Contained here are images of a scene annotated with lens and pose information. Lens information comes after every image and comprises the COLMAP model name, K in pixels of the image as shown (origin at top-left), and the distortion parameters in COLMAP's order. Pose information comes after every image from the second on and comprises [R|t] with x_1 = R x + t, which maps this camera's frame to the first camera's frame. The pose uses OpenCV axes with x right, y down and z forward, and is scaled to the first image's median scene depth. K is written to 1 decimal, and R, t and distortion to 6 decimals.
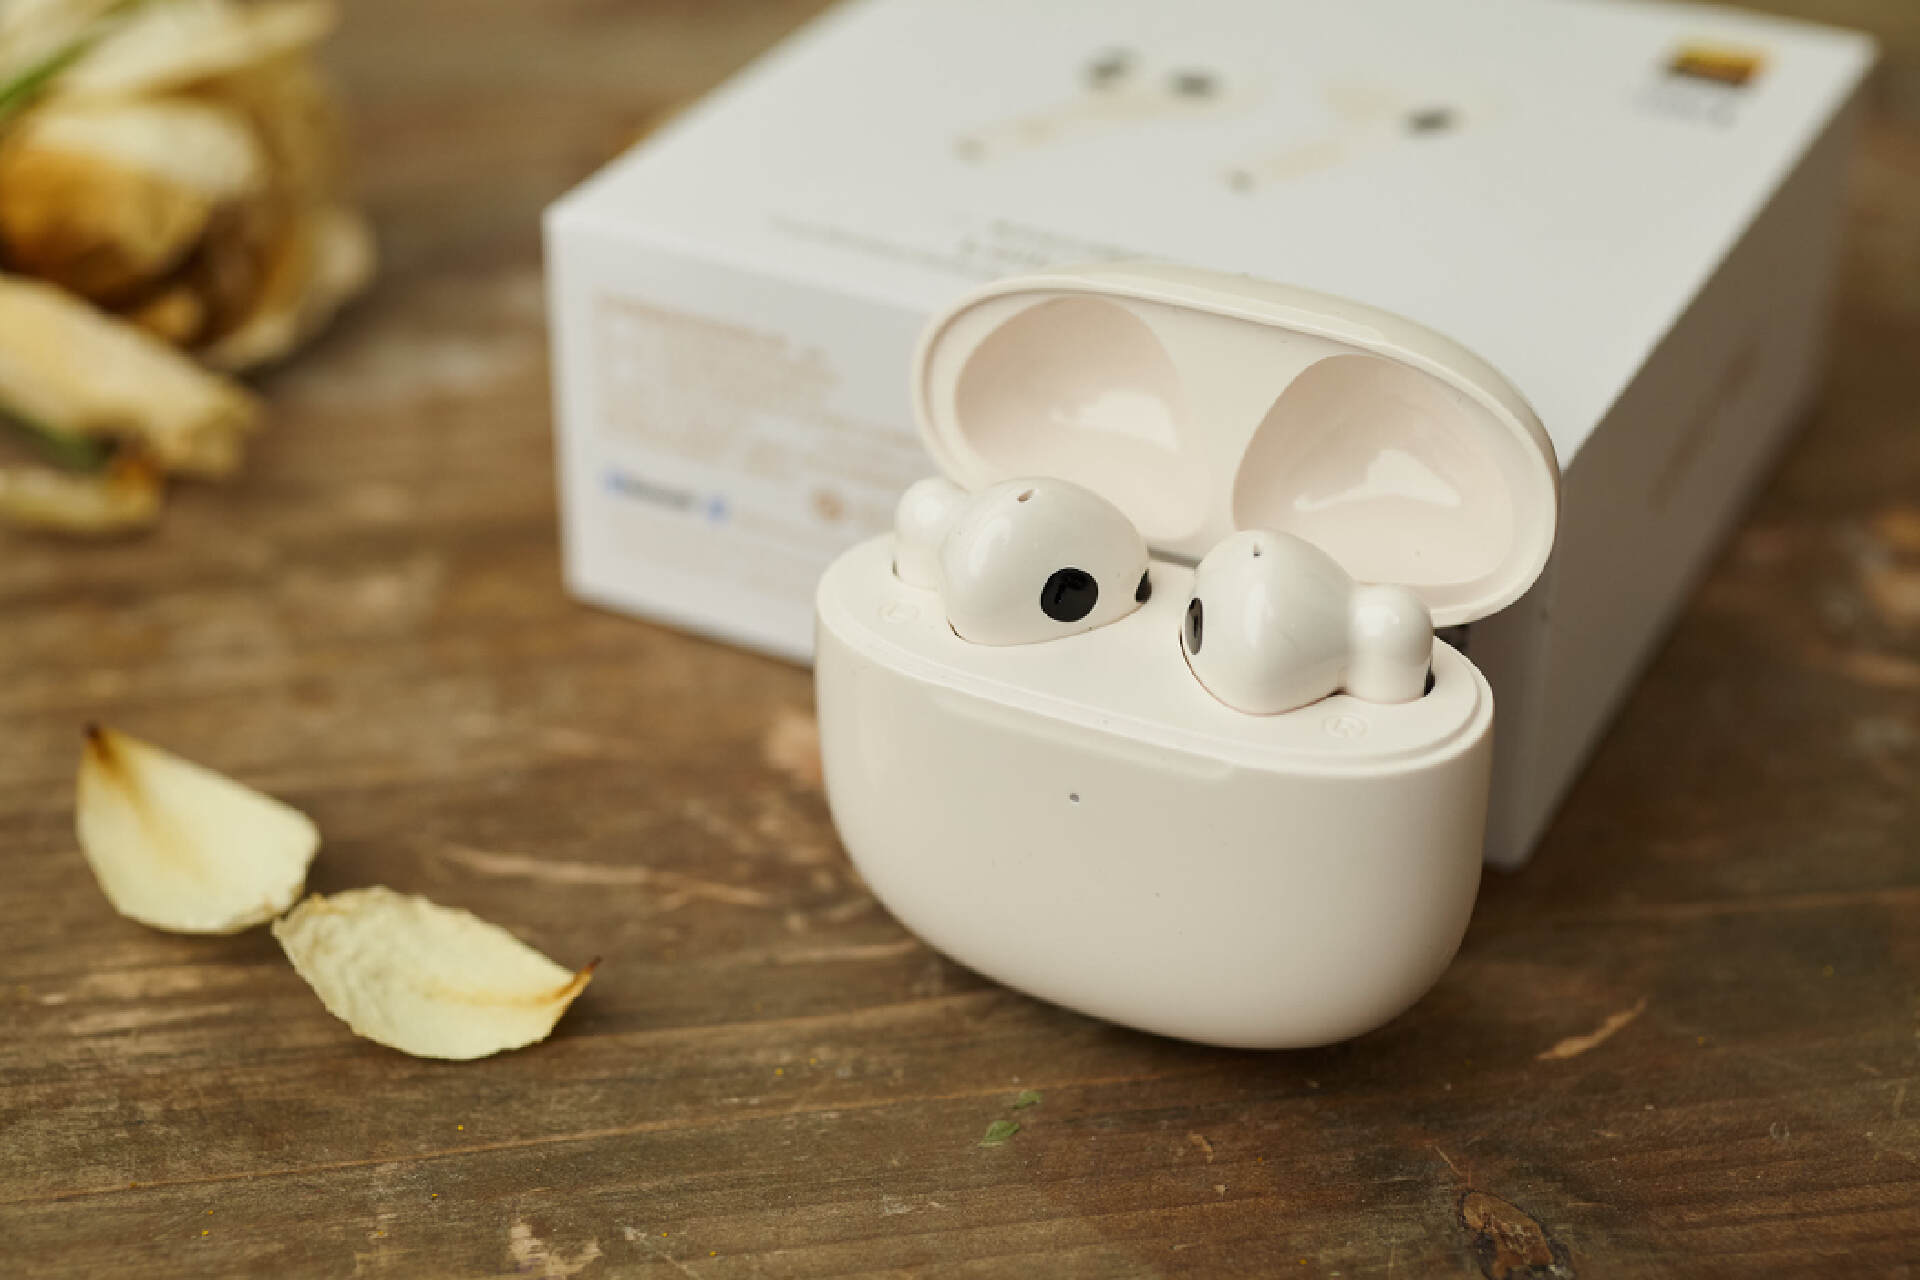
lens RADIAL K [[3152.8, 0, 960.0], [0, 3152.8, 640.0], [0, 0, 1]] dist [-0.009097, 0.203907]
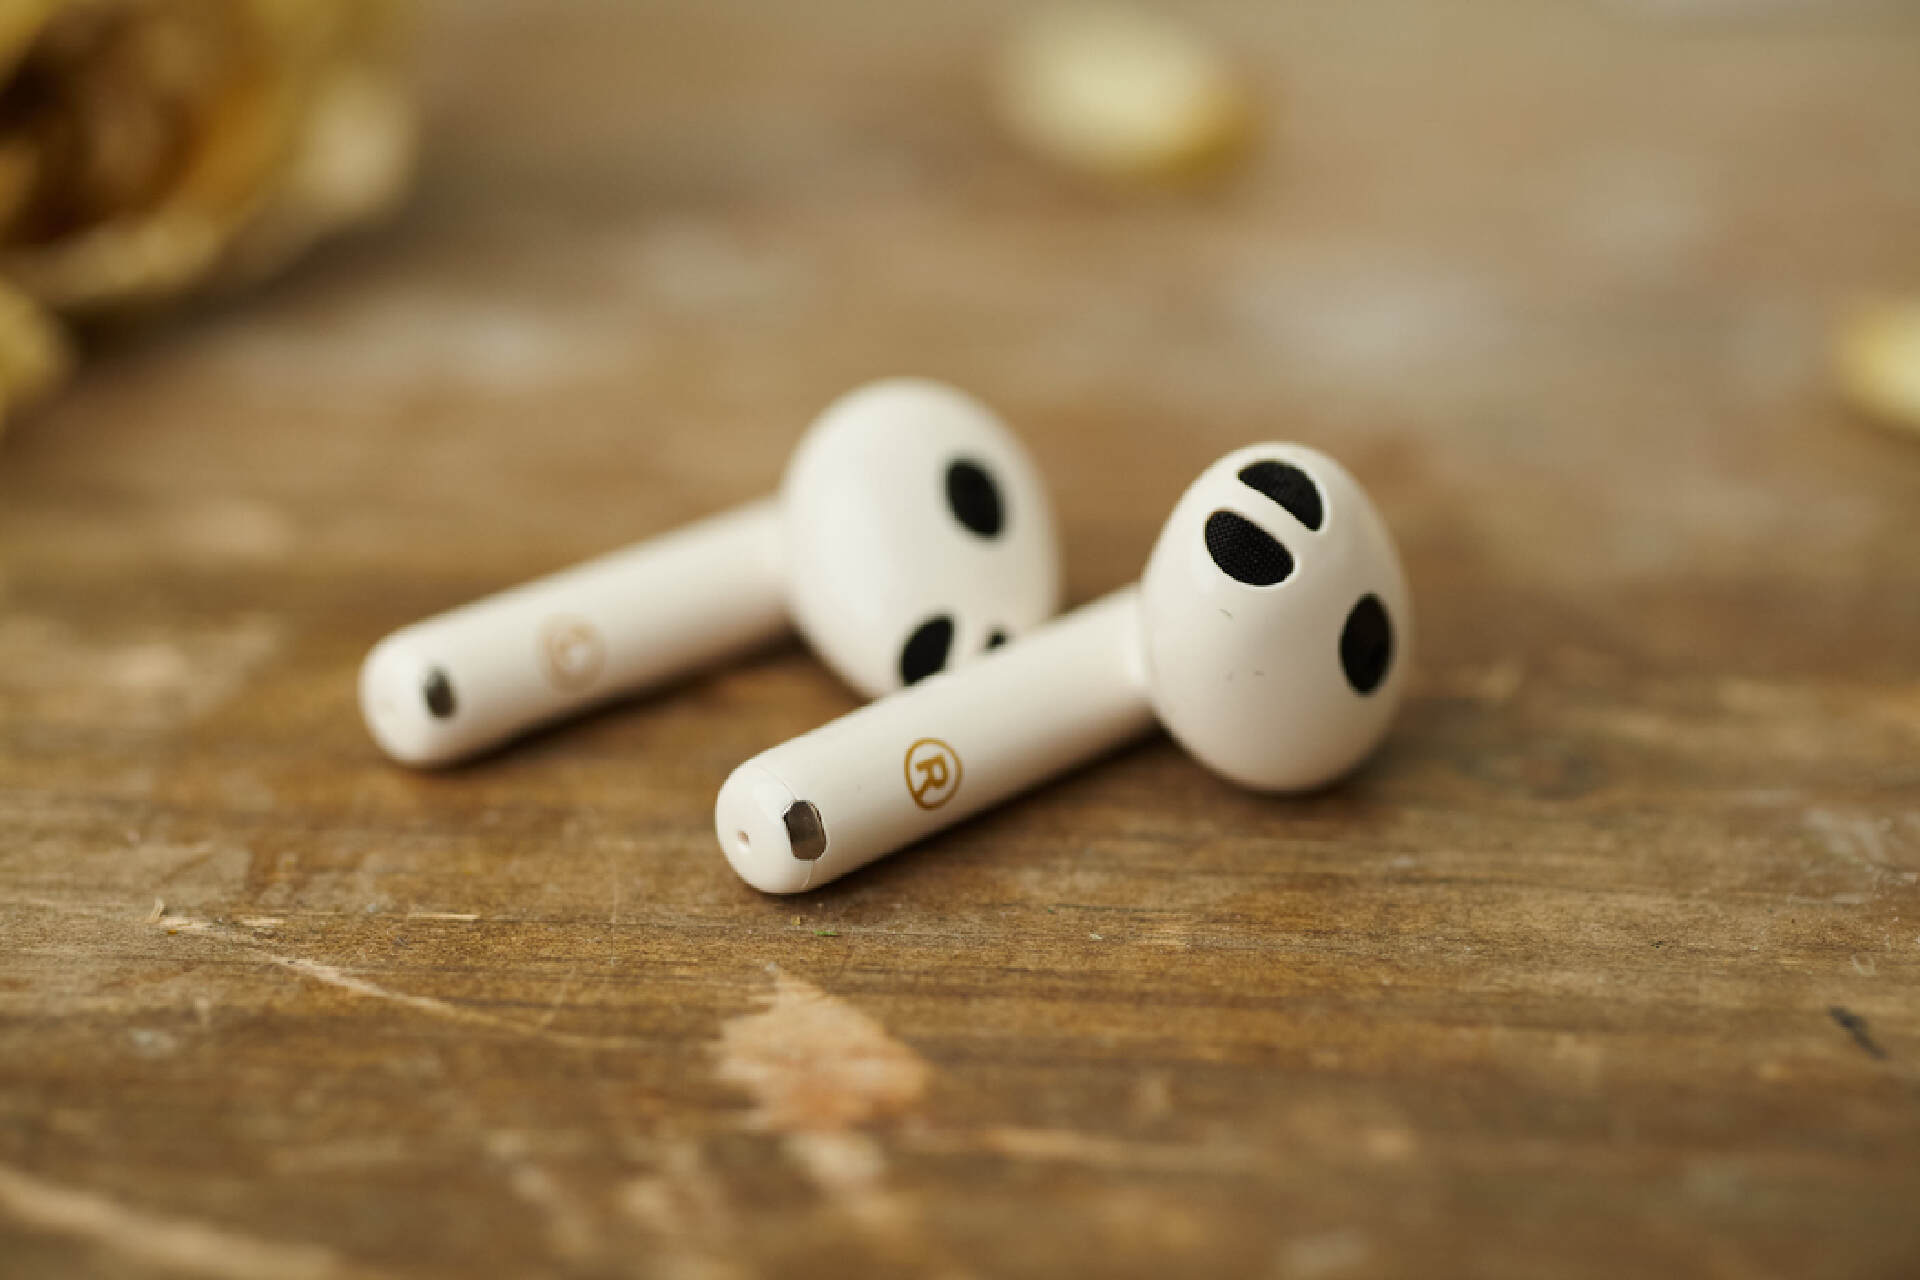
lens RADIAL K [[3471.8, 0, 960.0], [0, 3471.8, 640.0], [0, 0, 1]] dist [0.008853, 0.322997]
pose [[0.969607, 0.103322, -0.221782, 0.086853], [-0.128972, 0.986133, -0.104439, 0.026074], [0.207916, 0.129868, 0.969487, 0.527820]]
